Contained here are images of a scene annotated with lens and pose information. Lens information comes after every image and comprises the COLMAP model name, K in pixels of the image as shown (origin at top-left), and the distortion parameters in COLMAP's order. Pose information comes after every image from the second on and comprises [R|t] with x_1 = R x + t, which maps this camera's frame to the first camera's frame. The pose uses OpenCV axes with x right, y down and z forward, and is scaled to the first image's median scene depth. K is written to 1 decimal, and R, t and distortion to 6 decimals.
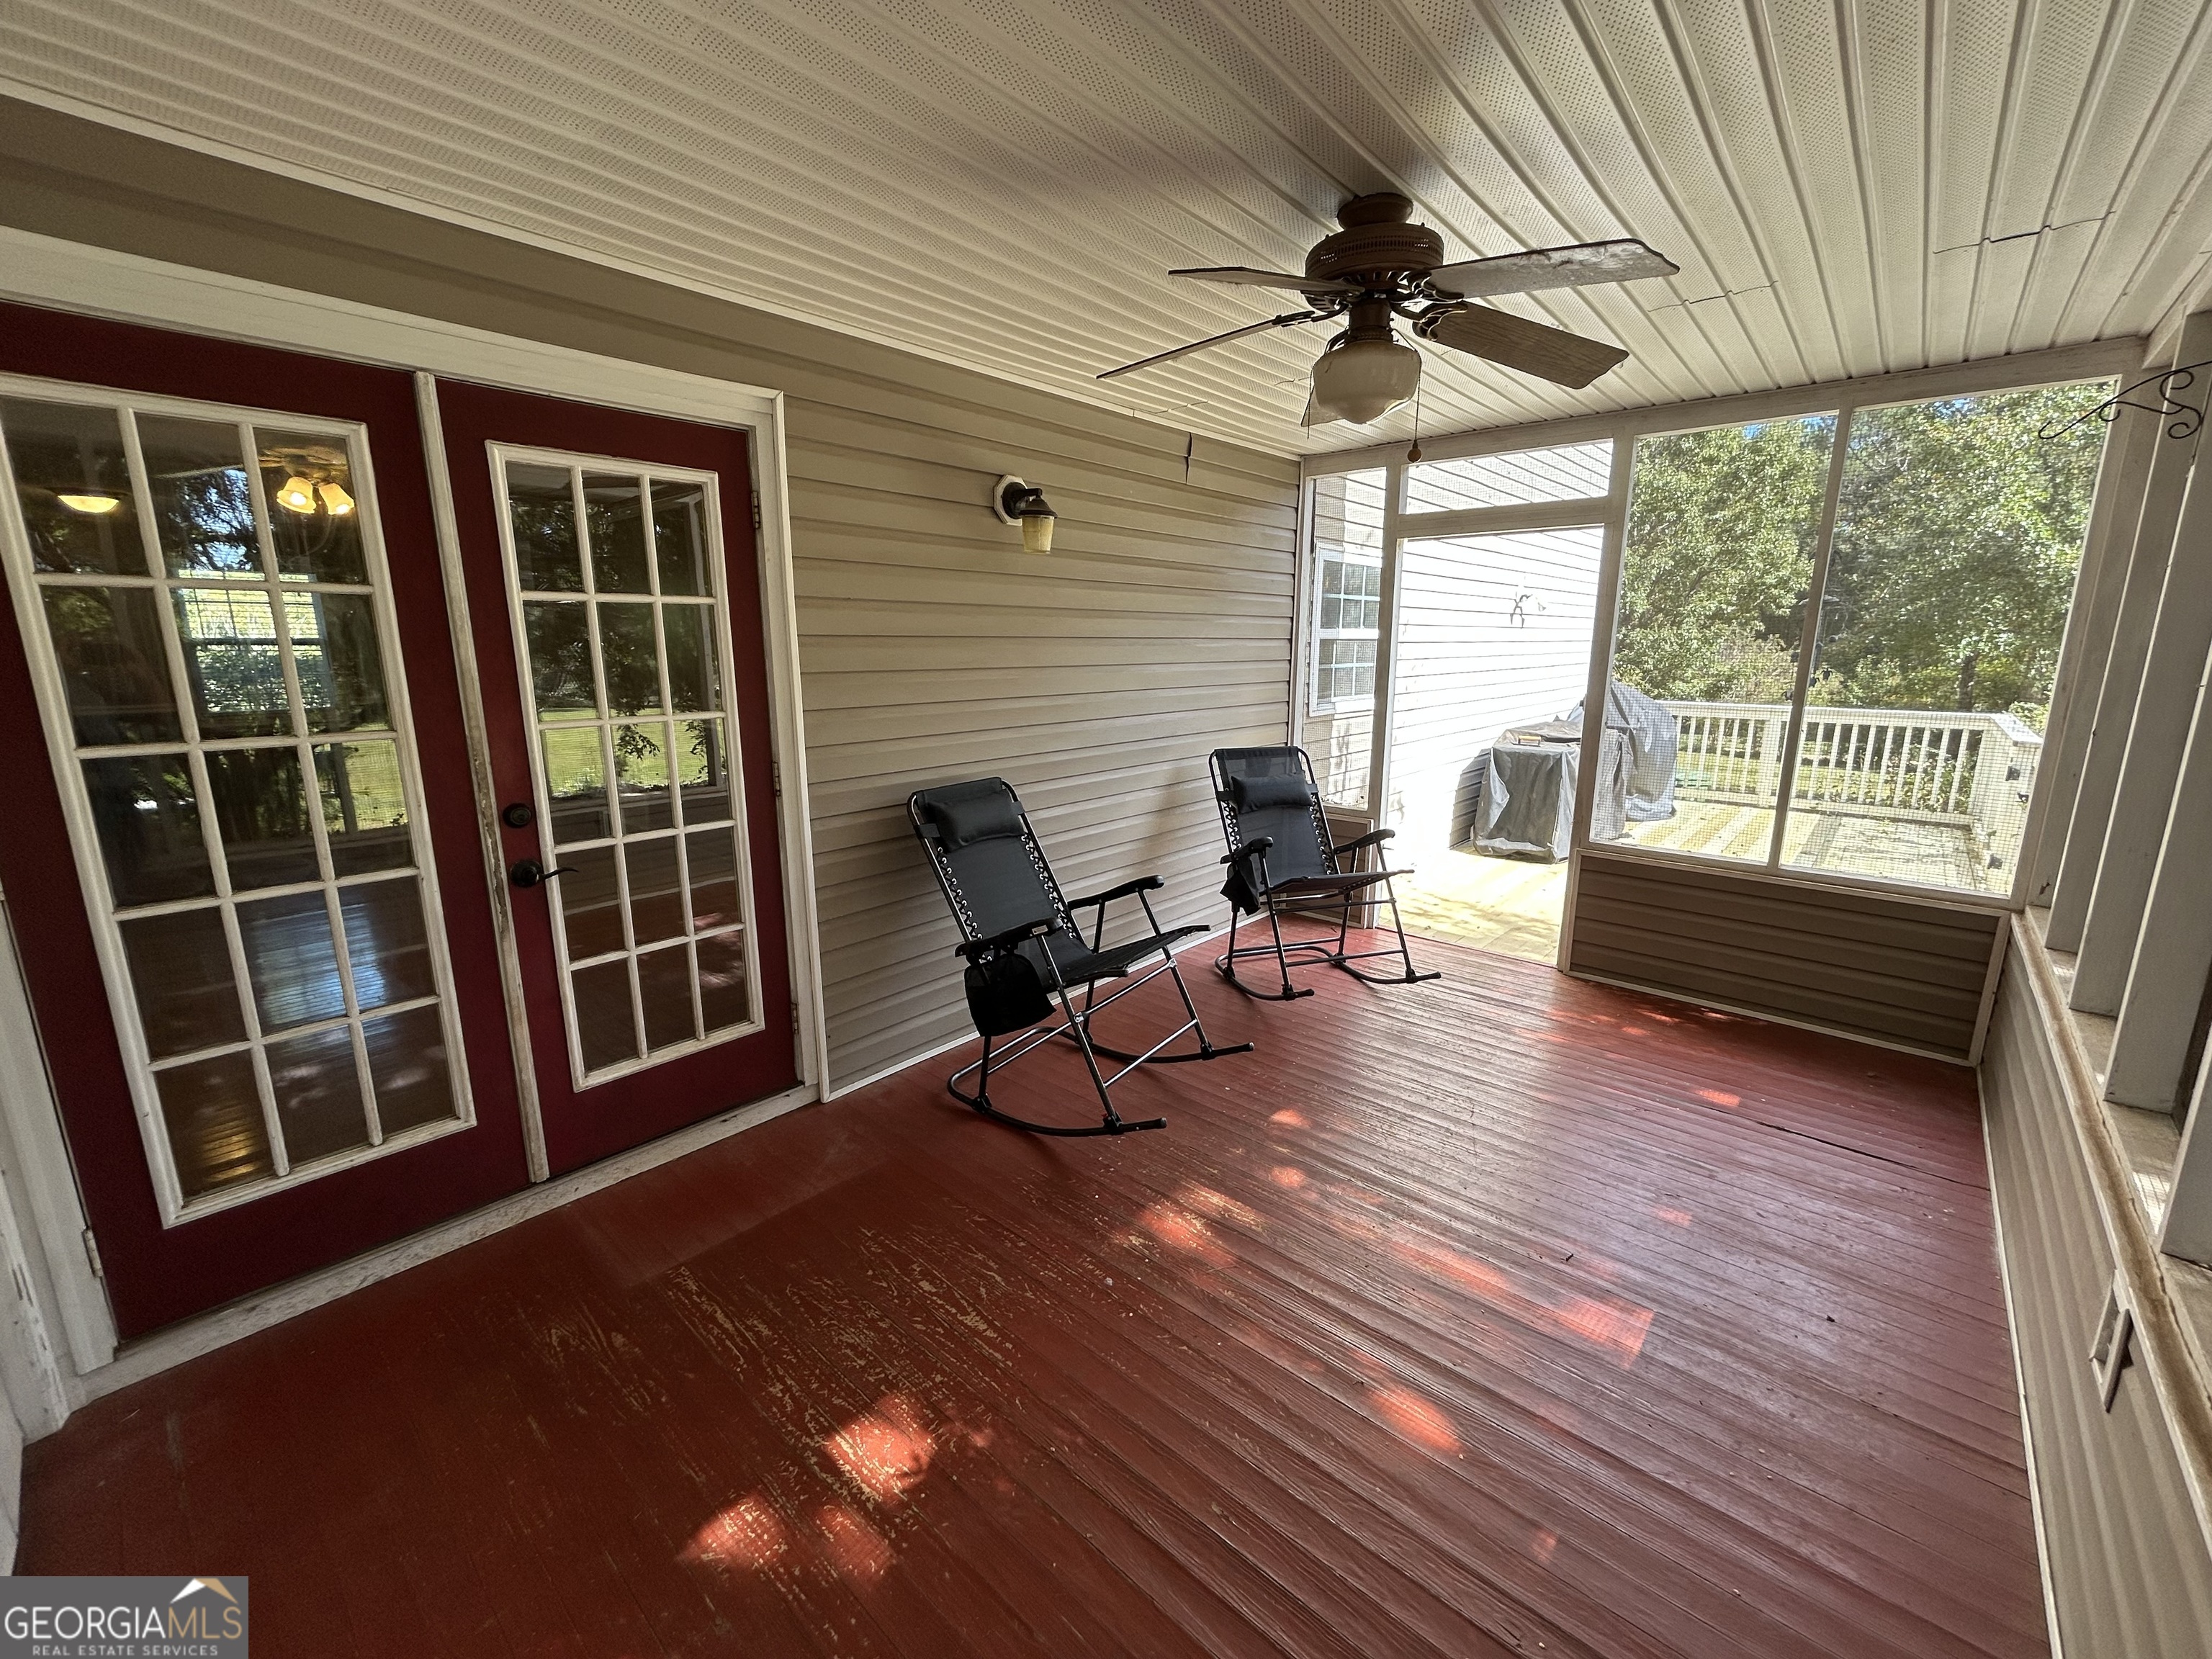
lens RADIAL K [[894.9, 0, 1104.4], [0, 894.9, 824.8], [0, 0, 1]] dist [-0.003594, -0.000146]
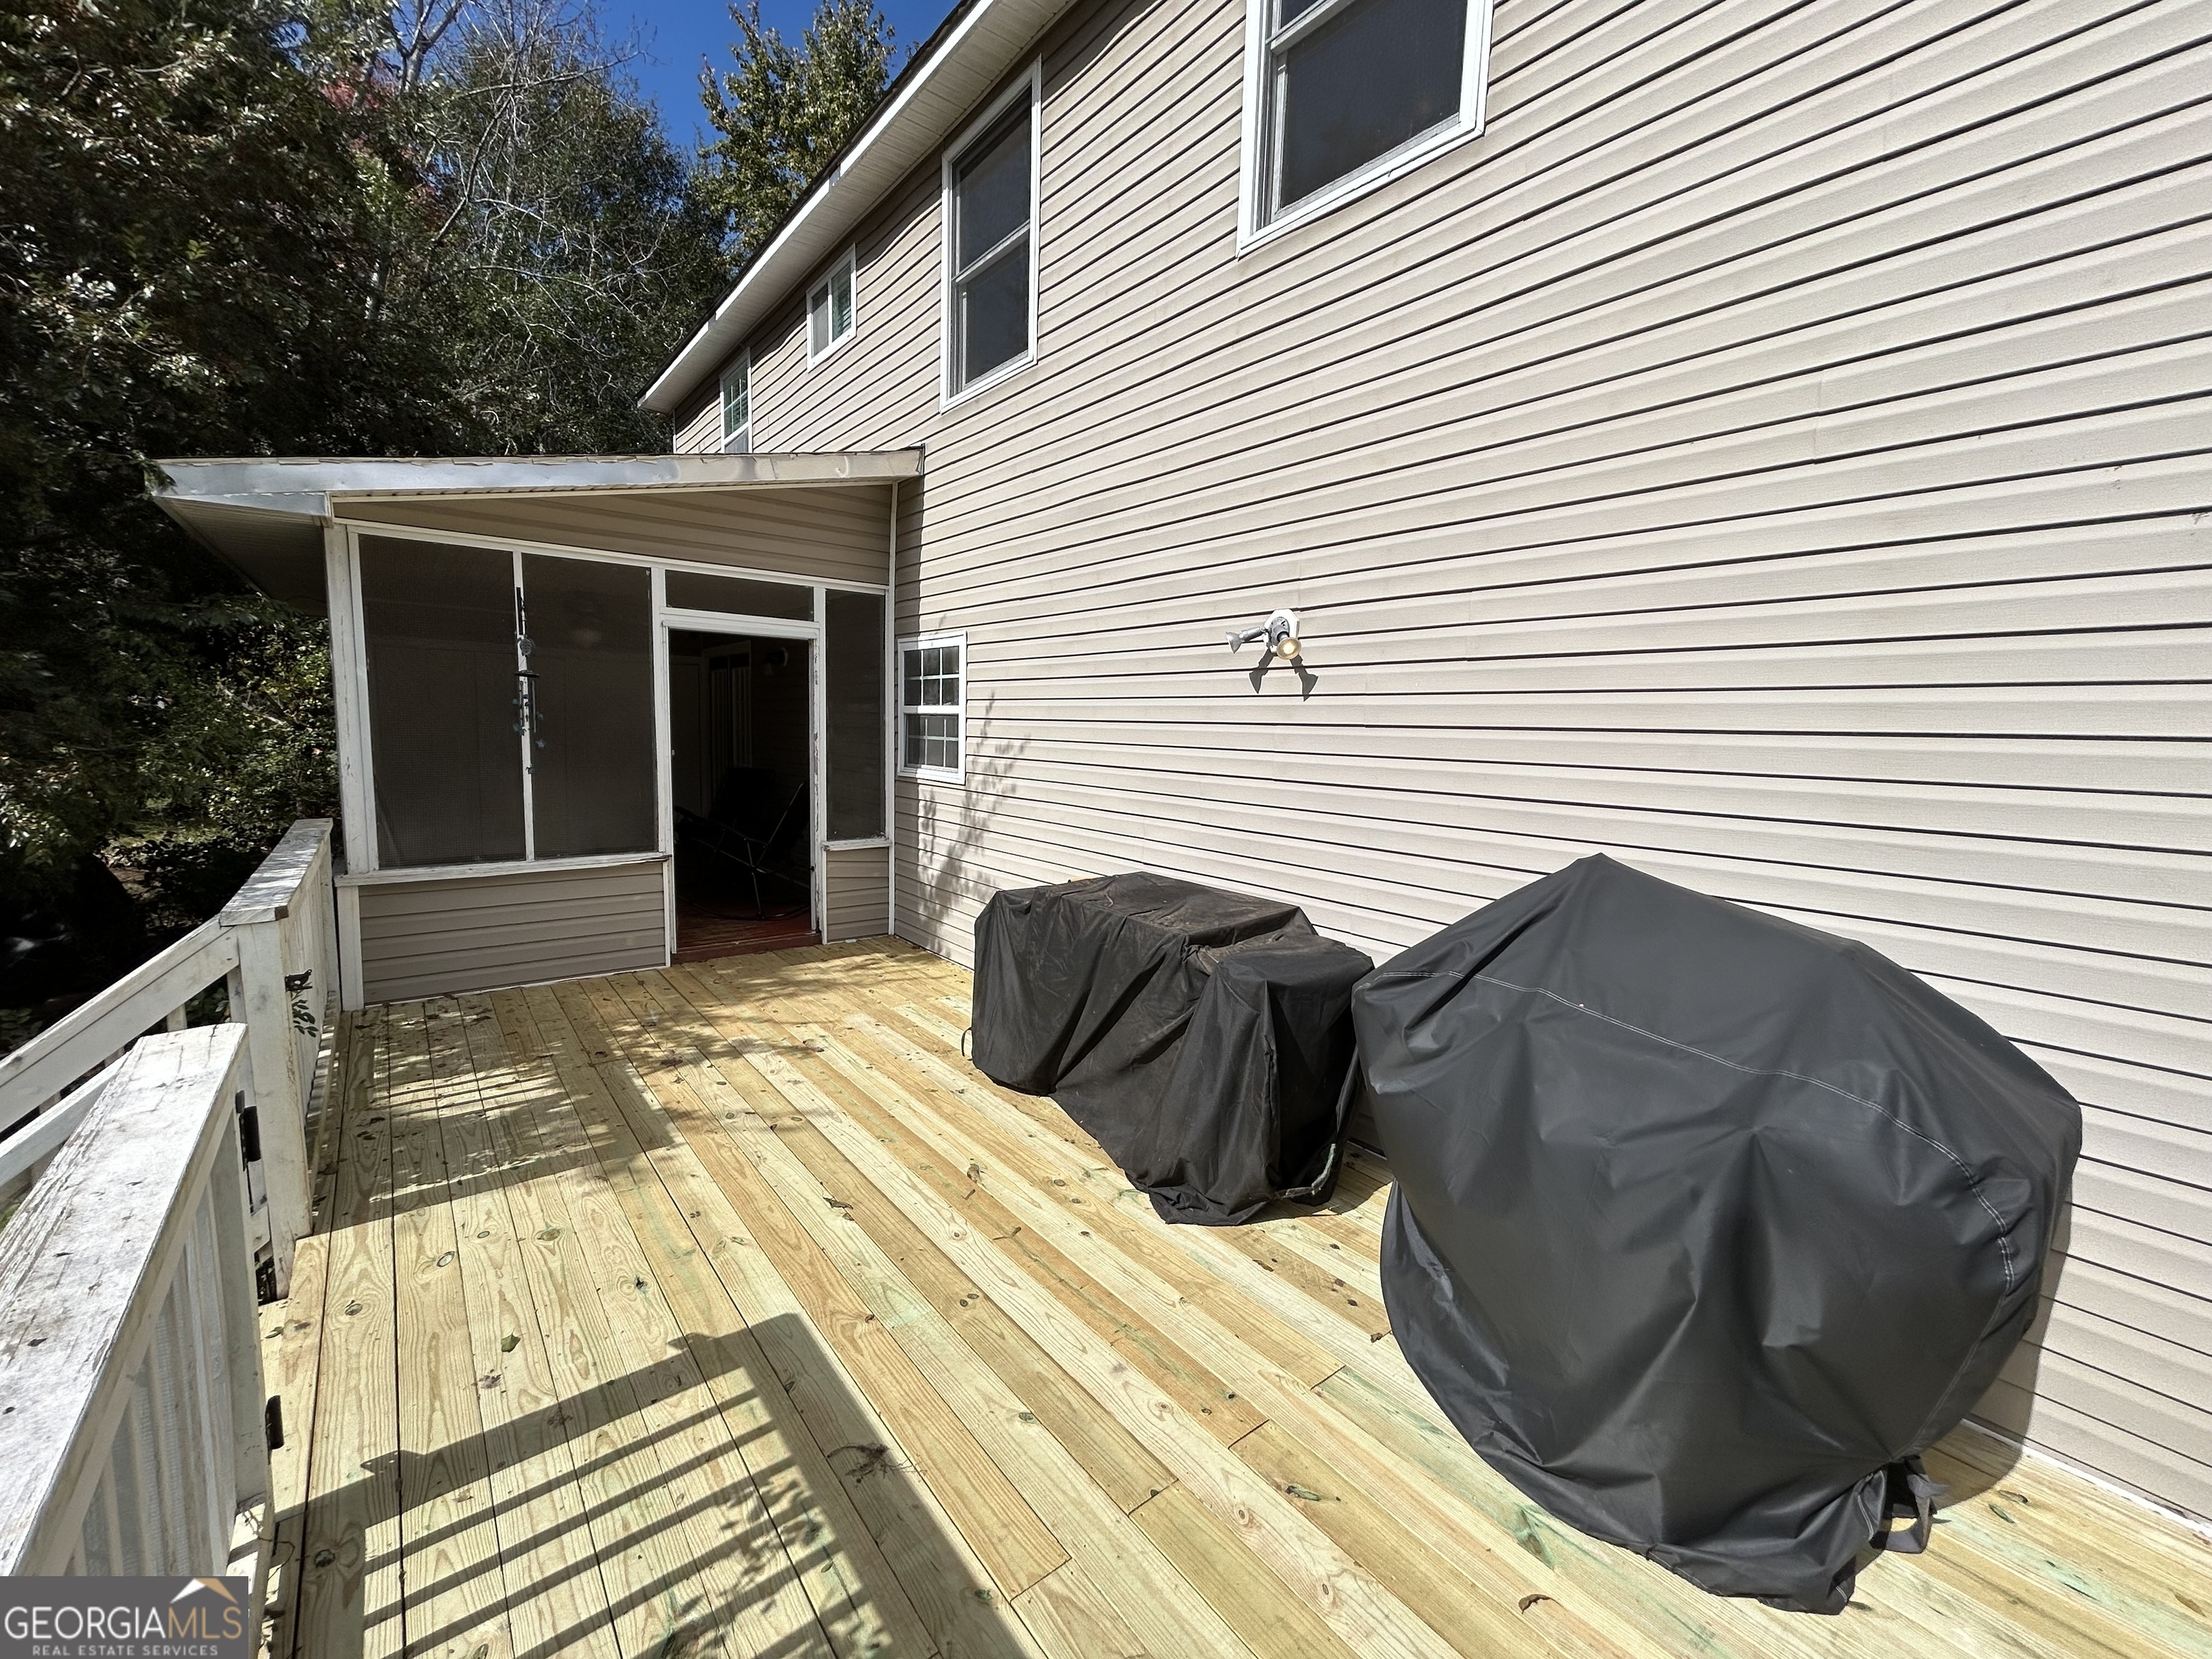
lens RADIAL K [[894.9, 0, 1104.6], [0, 894.9, 825.7], [0, 0, 1]] dist [-0.003594, -0.000146]
pose [[-0.168721, 0.103904, -0.980172, 1.357466], [-0.226538, 0.963720, 0.141154, -0.283442], [0.959278, 0.245862, -0.139061, 1.412201]]
